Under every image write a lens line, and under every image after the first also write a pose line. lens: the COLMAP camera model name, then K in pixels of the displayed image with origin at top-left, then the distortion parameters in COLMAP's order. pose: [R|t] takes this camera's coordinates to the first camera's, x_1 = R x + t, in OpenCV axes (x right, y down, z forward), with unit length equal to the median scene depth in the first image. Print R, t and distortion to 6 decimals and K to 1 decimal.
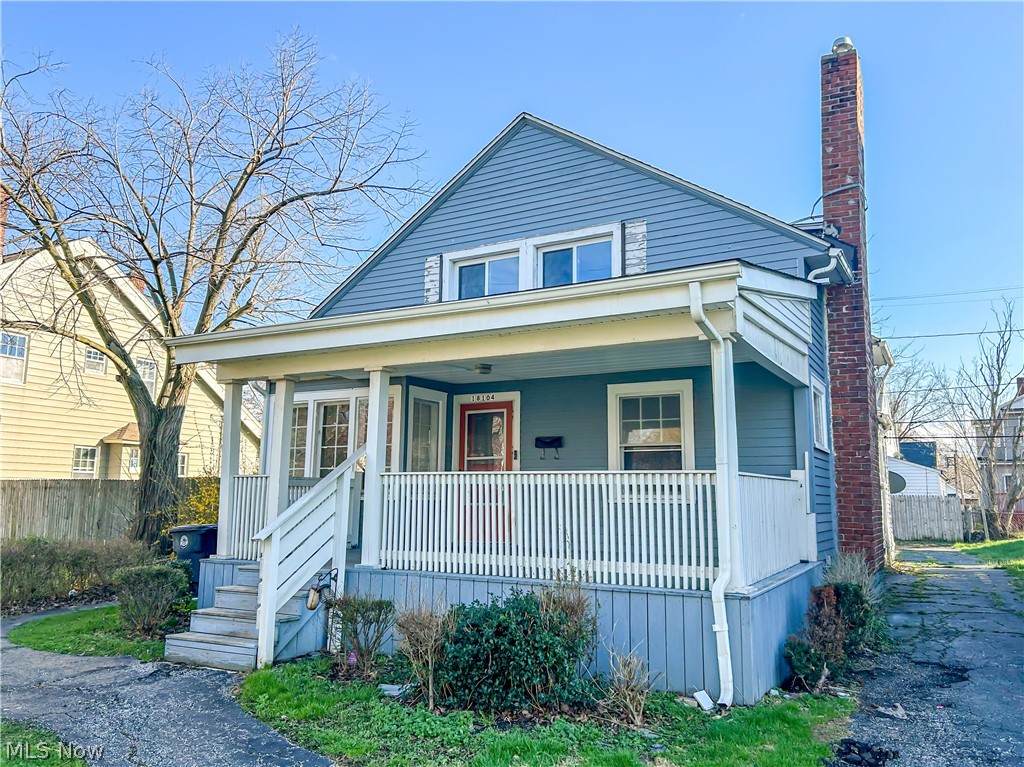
lens RADIAL K [[836.8, 0, 512.0], [0, 836.8, 383.5], [0, 0, 1]] dist [-0.001110, -0.000502]
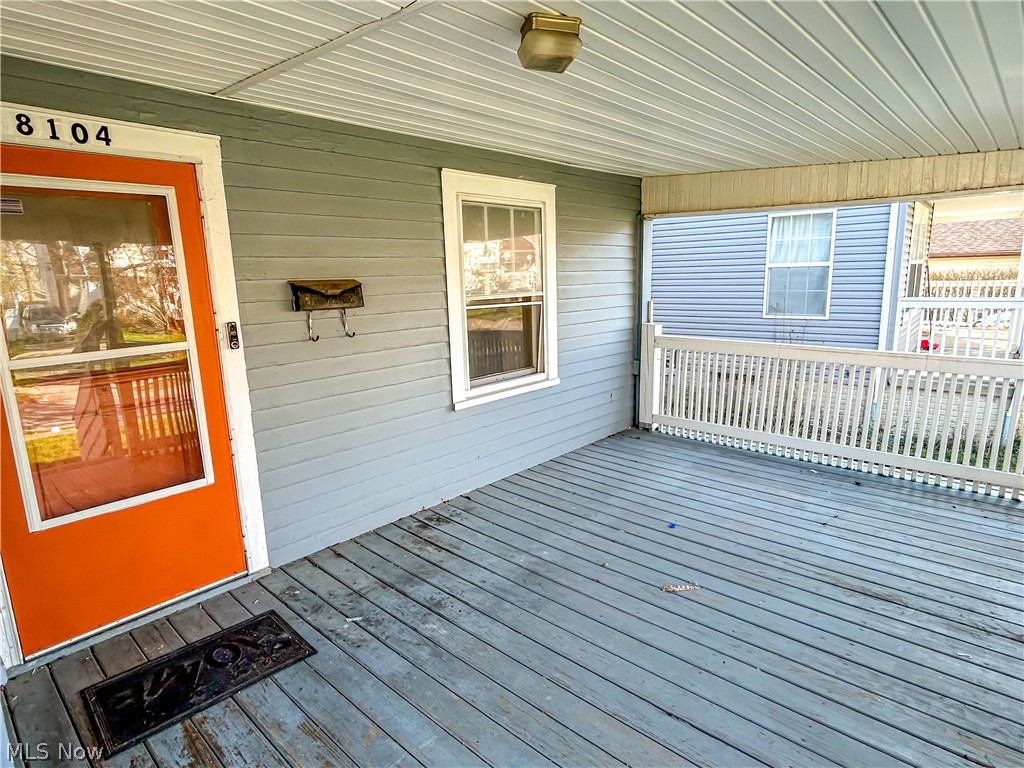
lens RADIAL K [[573.1, 0, 512.0], [0, 573.1, 384.0], [0, 0, 1]] dist [0.000664, 0.000037]
pose [[0.188042, -0.203276, 0.960895, -0.204287], [-0.111140, 0.967660, 0.226456, 0.039716], [-0.975853, -0.149377, 0.159369, 0.854798]]
